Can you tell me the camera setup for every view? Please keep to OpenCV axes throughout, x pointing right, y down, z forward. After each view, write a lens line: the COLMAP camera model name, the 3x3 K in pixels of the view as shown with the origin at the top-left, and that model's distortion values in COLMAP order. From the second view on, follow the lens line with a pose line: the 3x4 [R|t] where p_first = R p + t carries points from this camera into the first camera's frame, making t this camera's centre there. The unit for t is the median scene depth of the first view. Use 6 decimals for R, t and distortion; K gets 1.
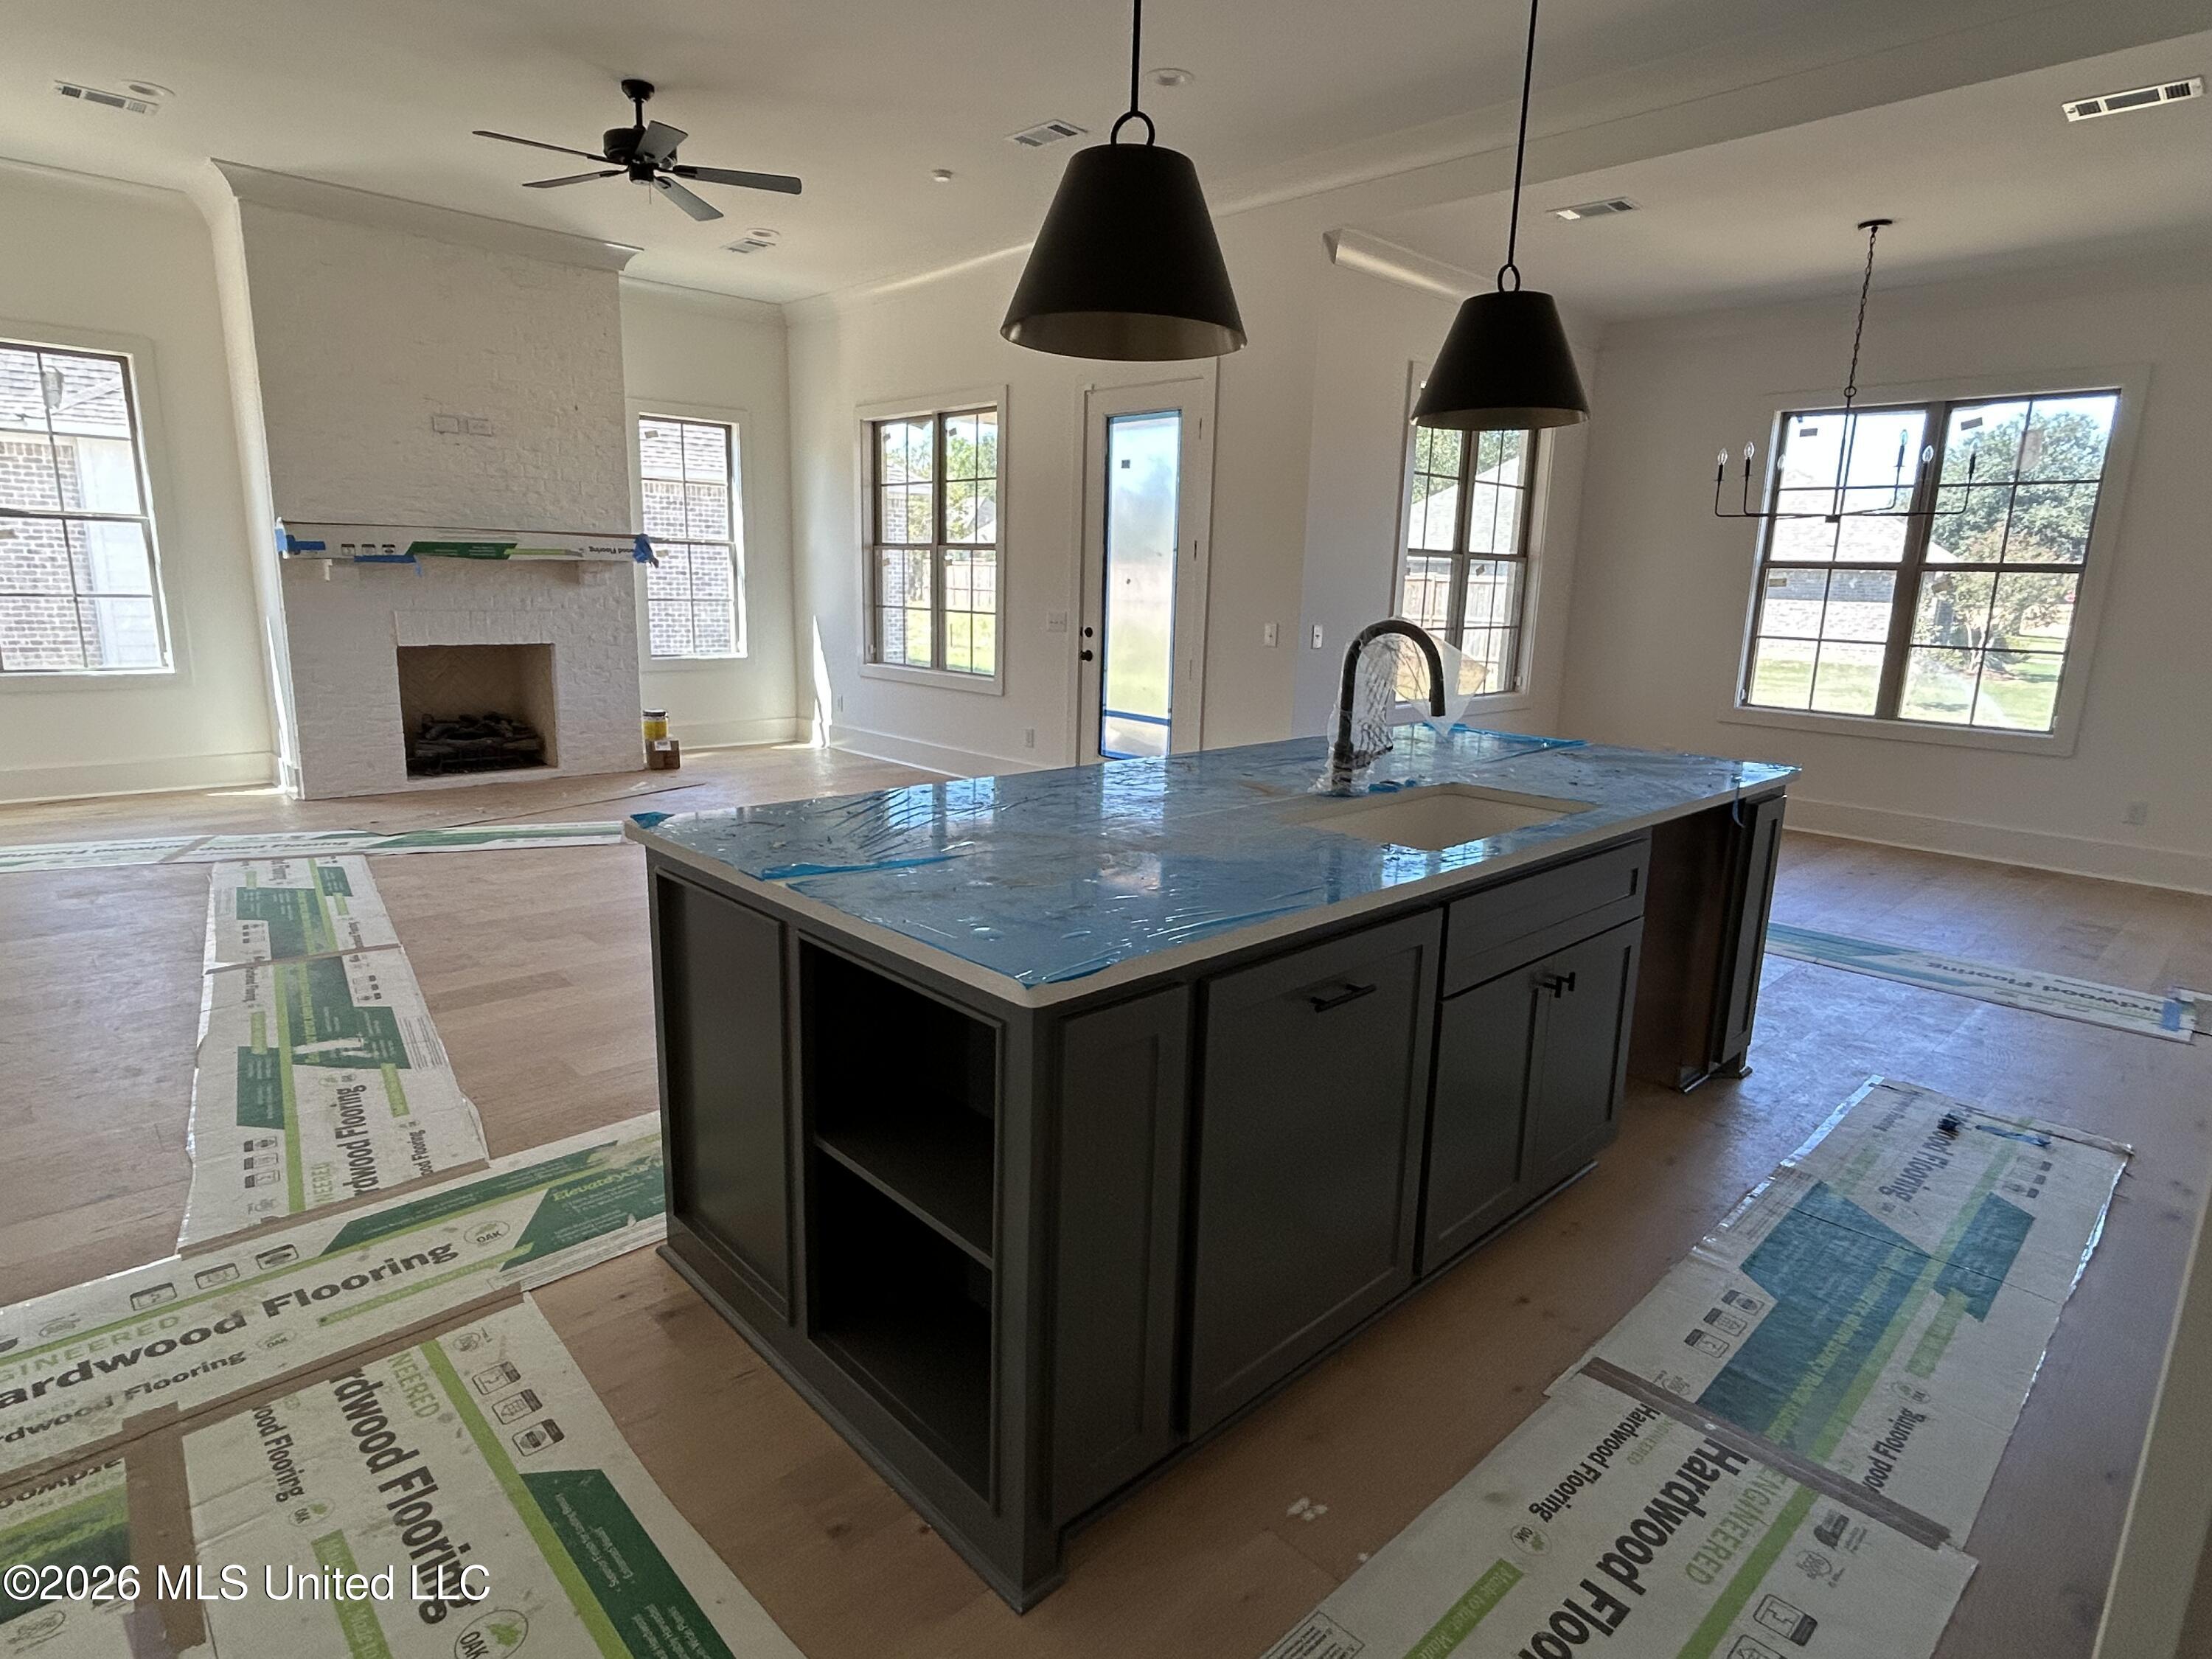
lens RADIAL K [[1169.8, 0, 1101.1], [0, 1169.8, 836.4], [0, 0, 1]] dist [-0.025898, -0.000570]
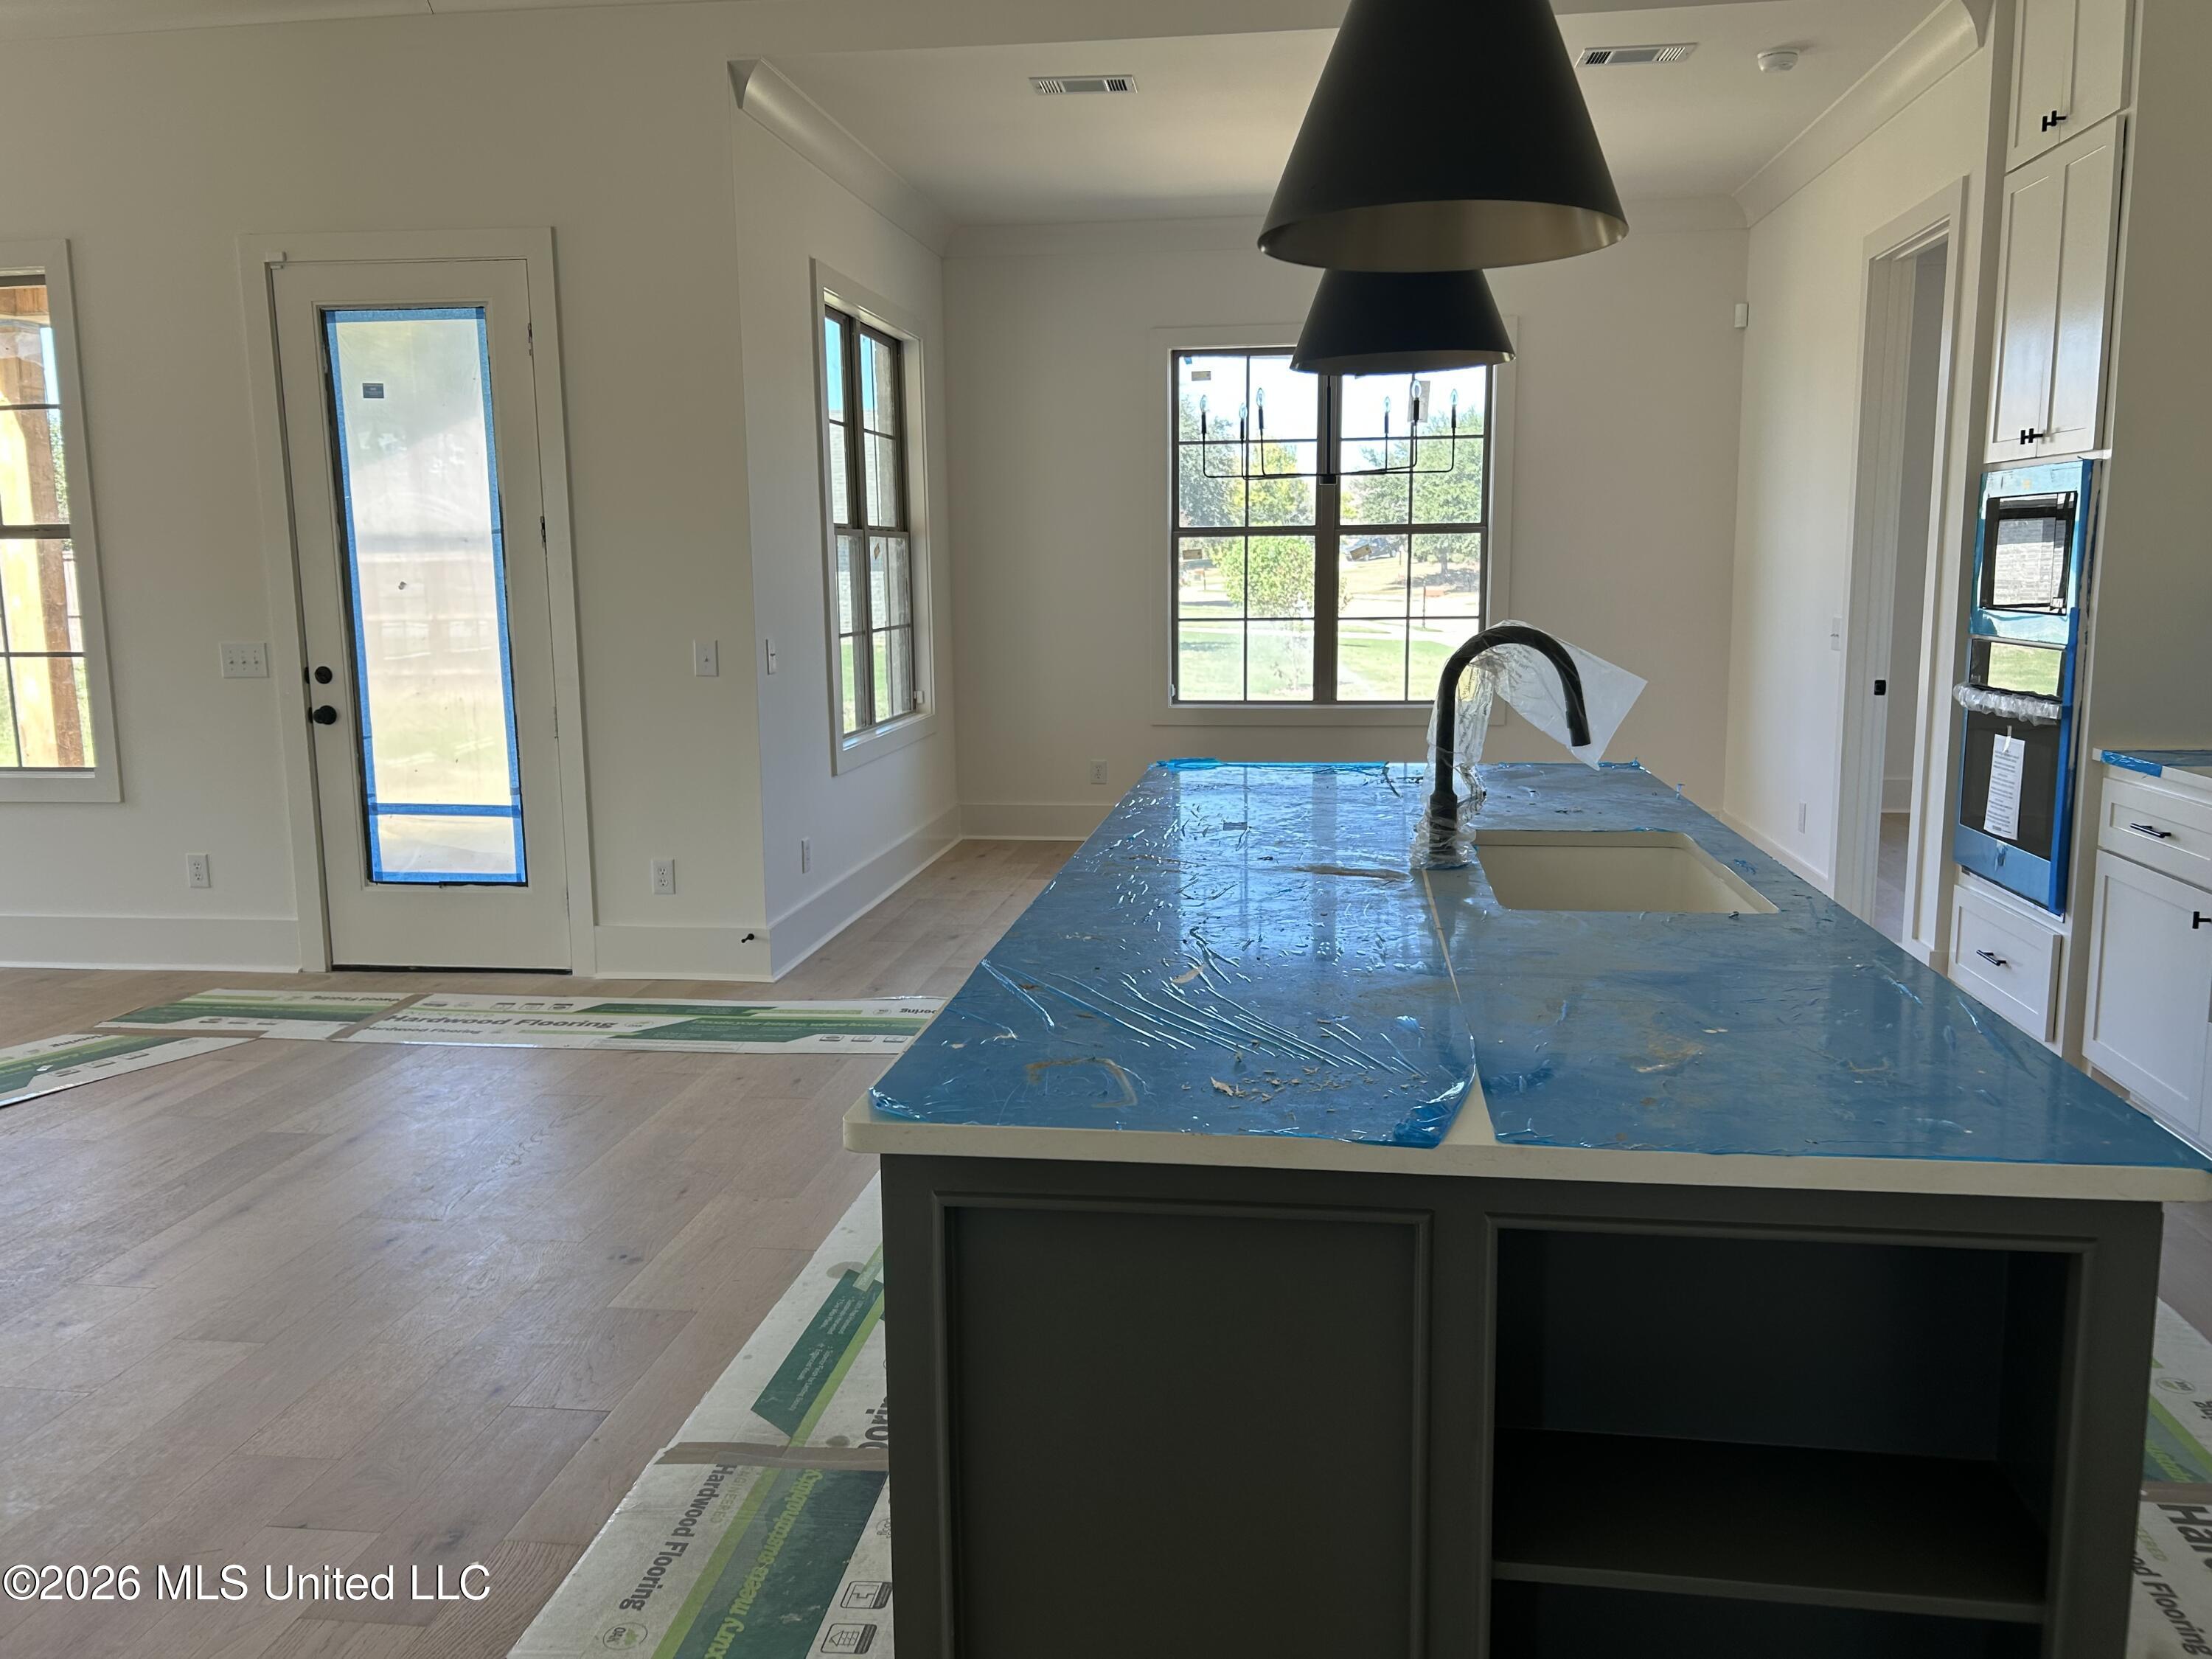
lens RADIAL K [[1667.2, 0, 1110.8], [0, 1667.2, 819.7], [0, 0, 1]] dist [0.000541, 0.003680]
pose [[0.770737, -0.127326, 0.624302, -0.239650], [0.167211, 0.985907, -0.005357, -0.035159], [-0.614821, 0.108519, 0.781165, 0.125350]]
